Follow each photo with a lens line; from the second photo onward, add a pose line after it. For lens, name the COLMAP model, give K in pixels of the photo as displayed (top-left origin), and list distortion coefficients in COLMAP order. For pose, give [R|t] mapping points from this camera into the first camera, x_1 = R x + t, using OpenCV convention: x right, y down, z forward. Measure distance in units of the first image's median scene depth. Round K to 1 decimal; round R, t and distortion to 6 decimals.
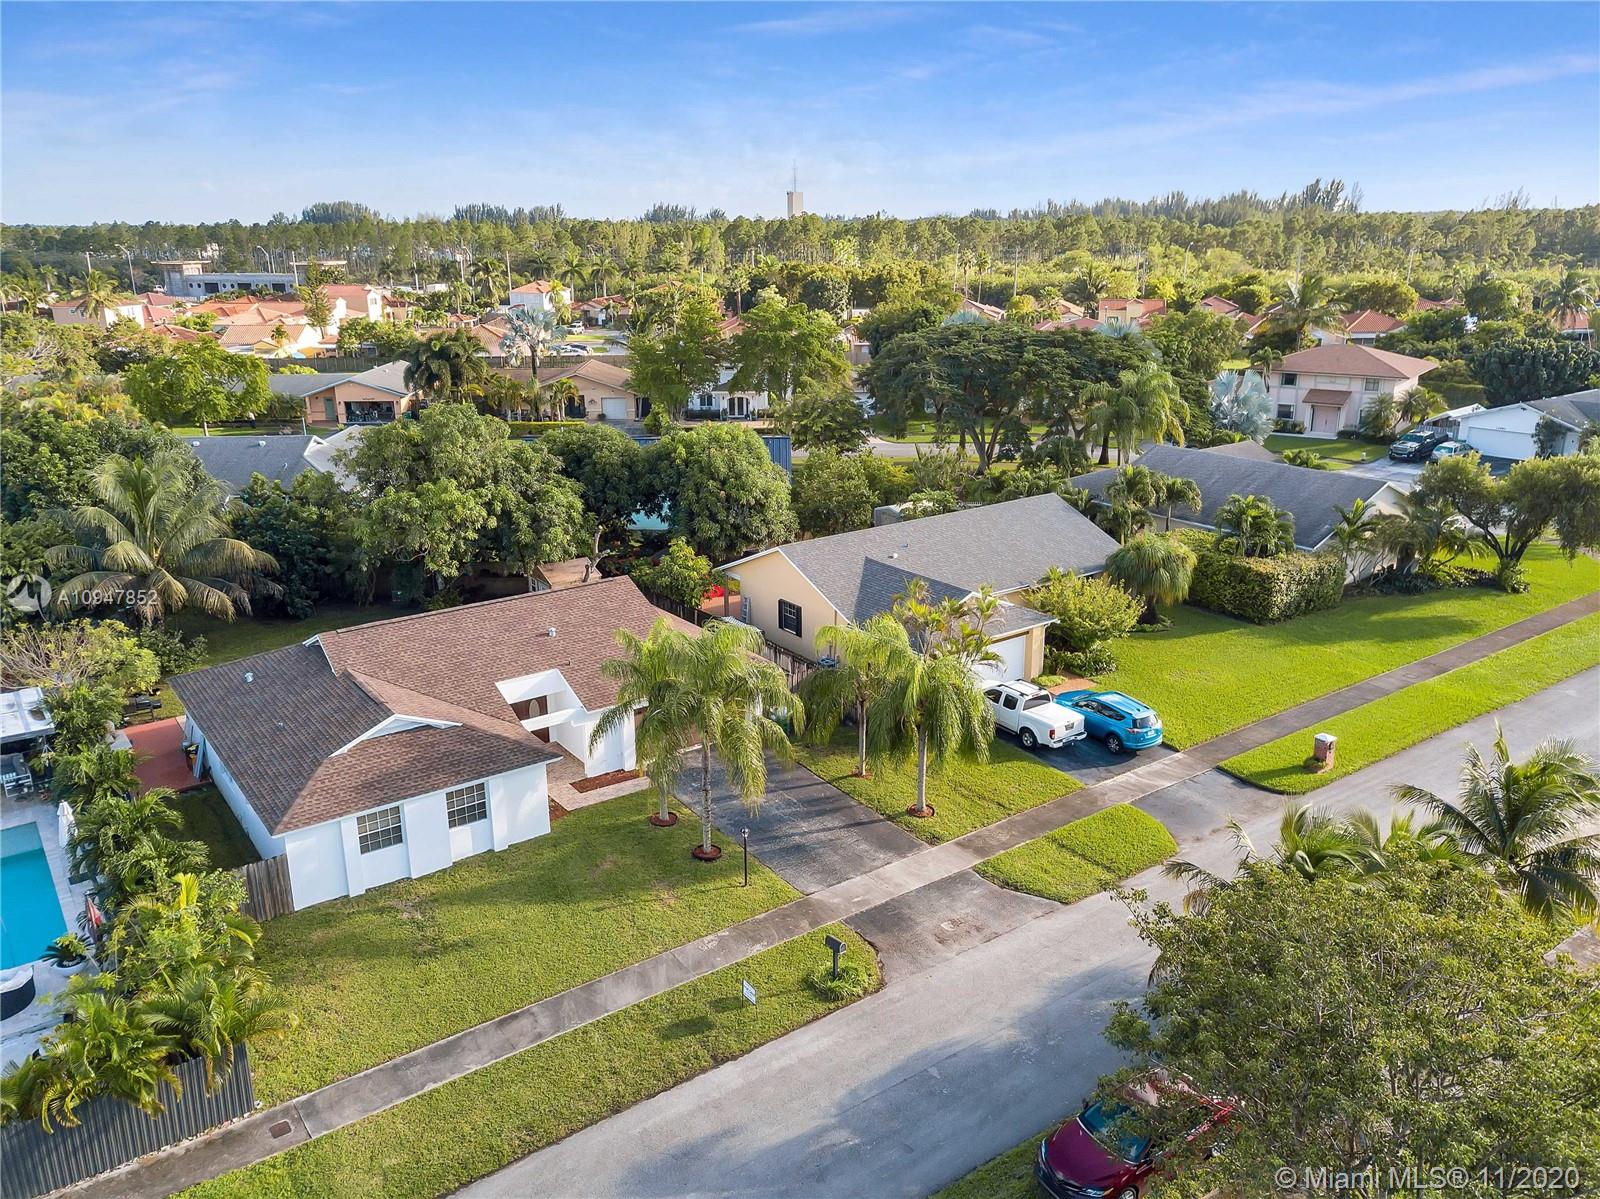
lens RADIAL K [[1219.3, 0, 788.6], [0, 1219.3, 593.6], [0, 0, 1]] dist [0.011375, 0.008080]
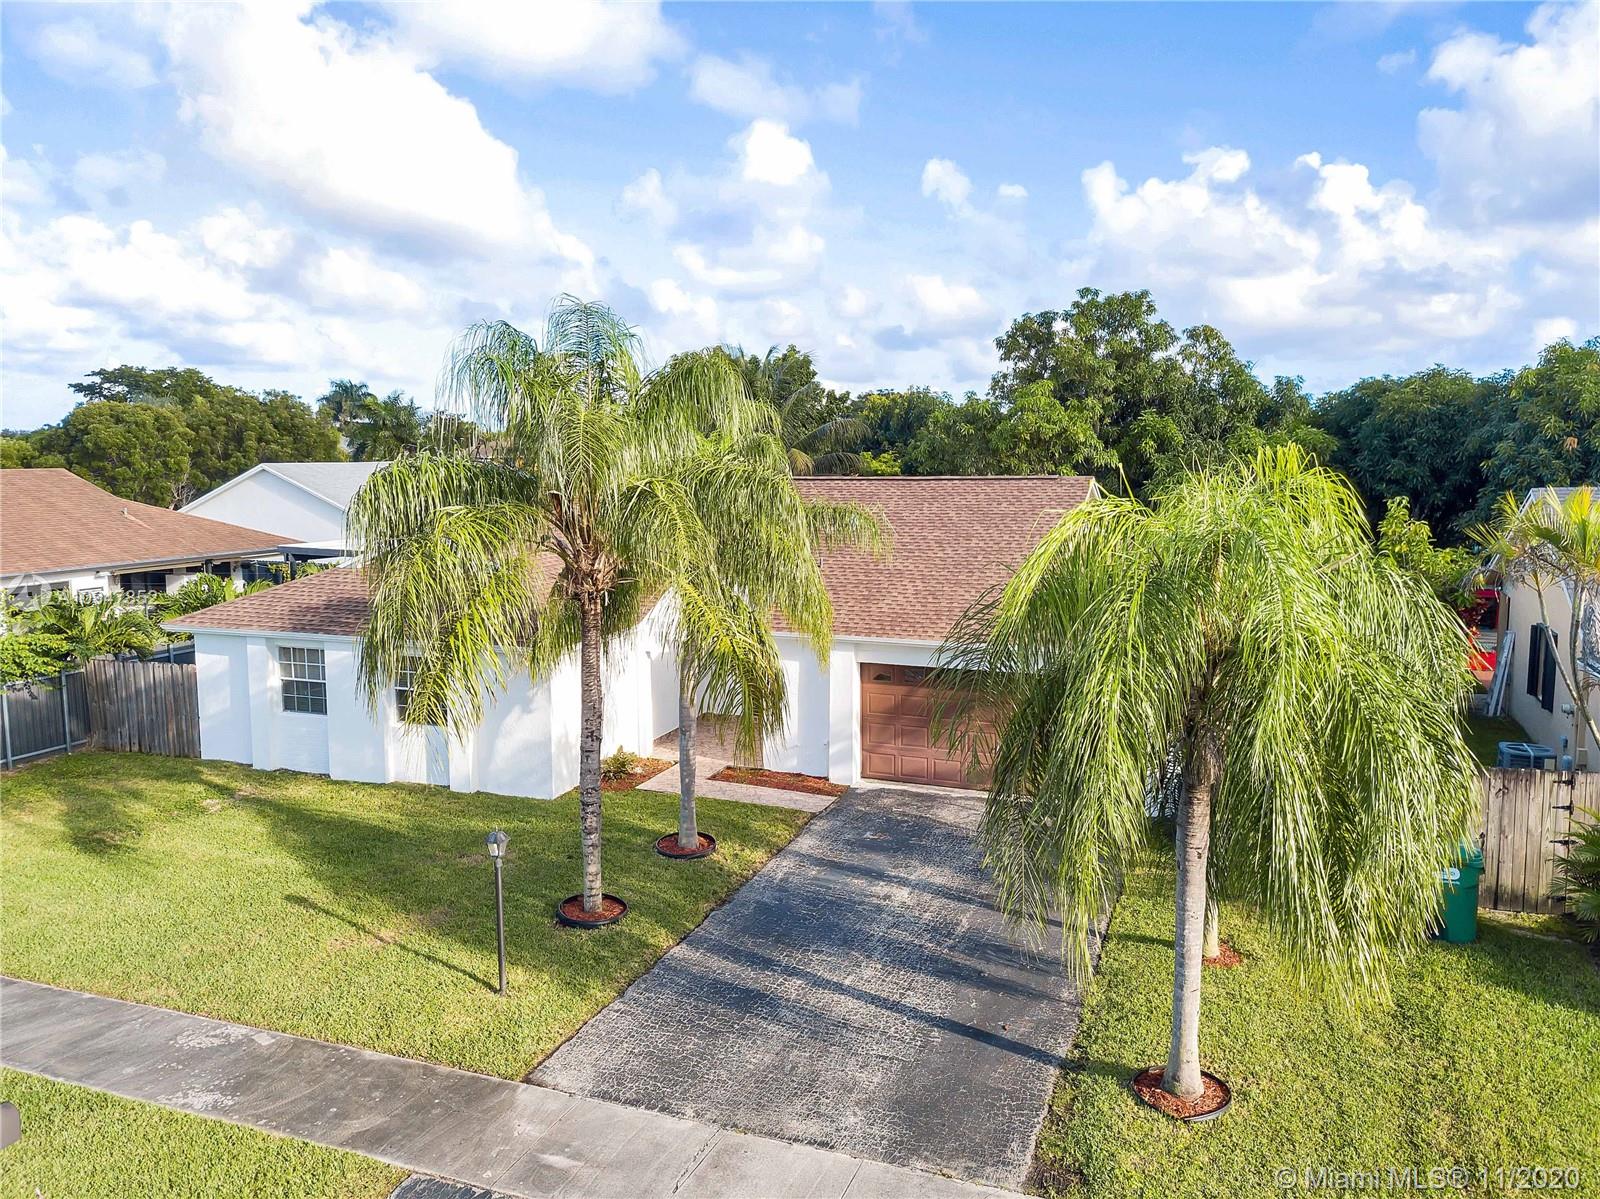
lens RADIAL K [[1224.8, 0, 807.4], [0, 1224.8, 535.2], [0, 0, 1]] dist [0.010622, 0.011263]
pose [[0.552767, 0.068381, -0.830525, 0.342368], [-0.245857, 0.965648, -0.084128, 0.114262], [0.796243, 0.250694, 0.550591, 0.864932]]
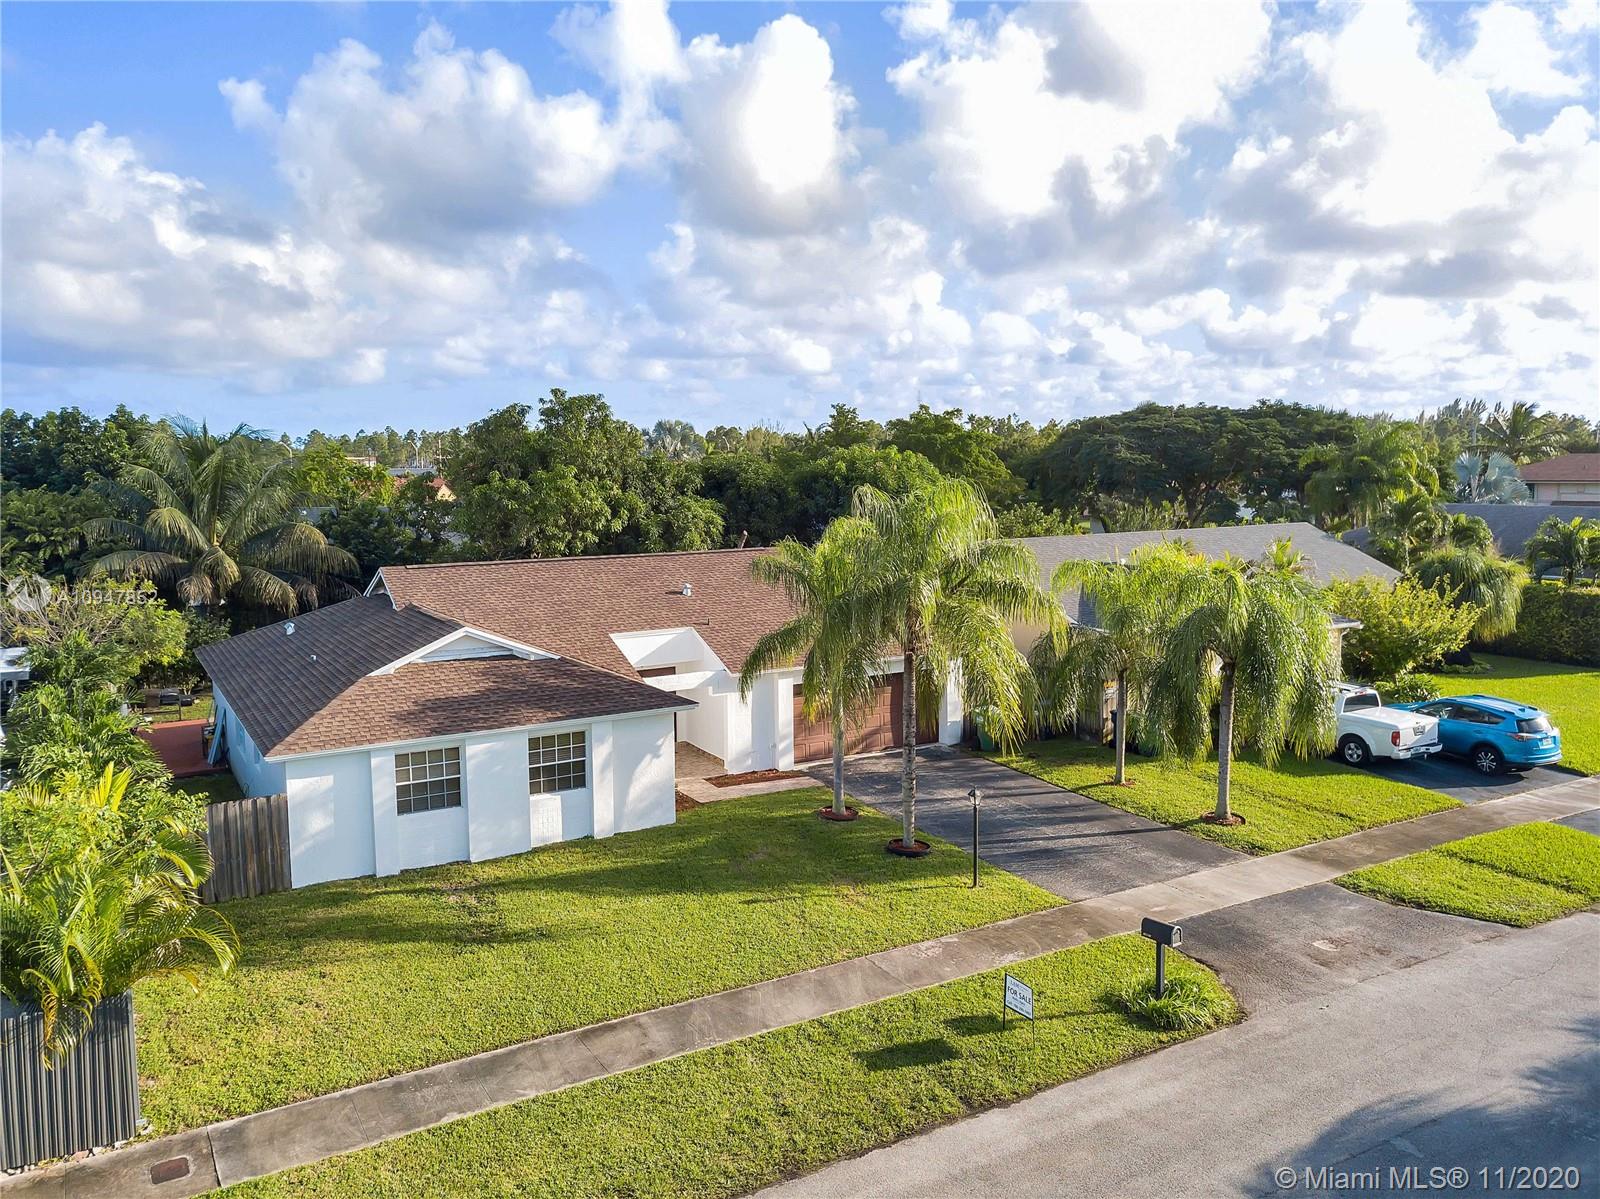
lens RADIAL K [[1219.3, 0, 788.6], [0, 1219.3, 593.6], [0, 0, 1]] dist [0.011375, 0.008080]
pose [[0.995009, 0.007572, -0.099495, -0.072792], [-0.025913, 0.982514, -0.184376, 0.218228], [0.096359, 0.186034, 0.977807, 0.351767]]
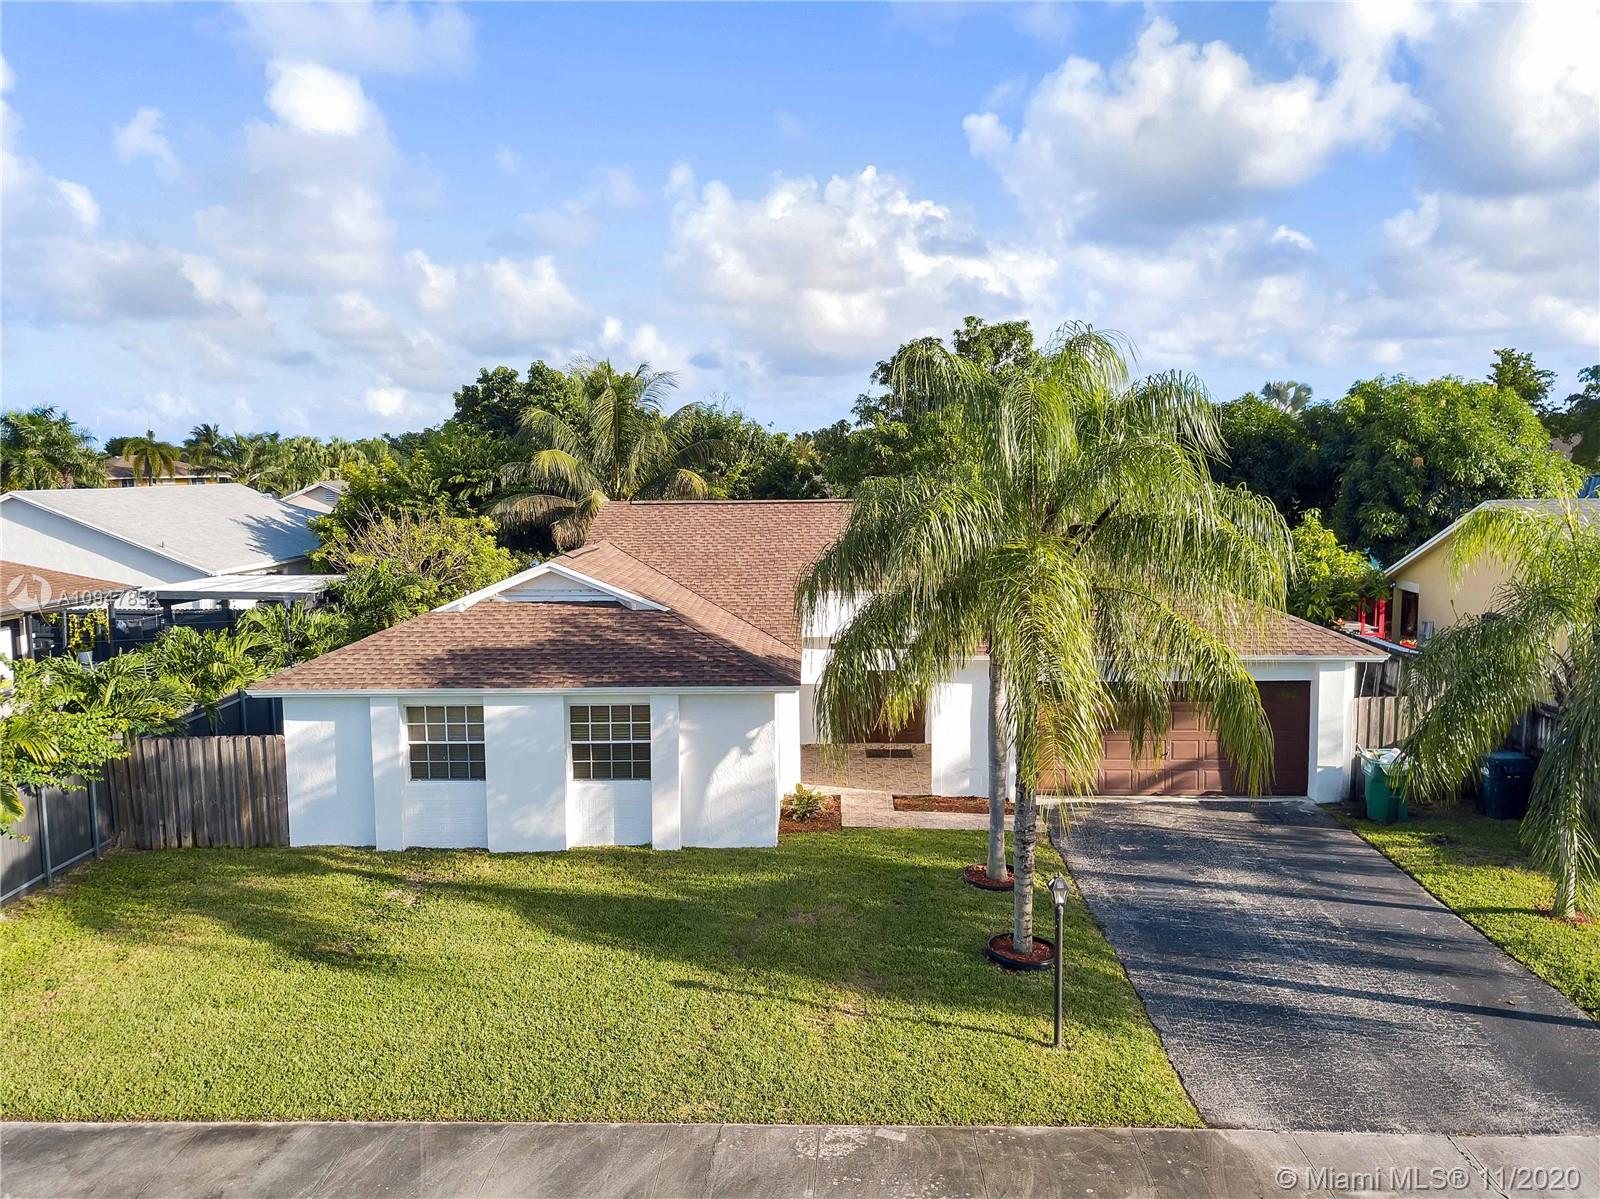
lens RADIAL K [[1216.4, 0, 798.9], [0, 1216.4, 548.6], [0, 0, 1]] dist [0.008702, 0.003460]
pose [[0.793885, 0.043940, -0.606479, 0.123245], [-0.175795, 0.971380, -0.159739, 0.174018], [0.582103, 0.233430, 0.778888, 0.666294]]
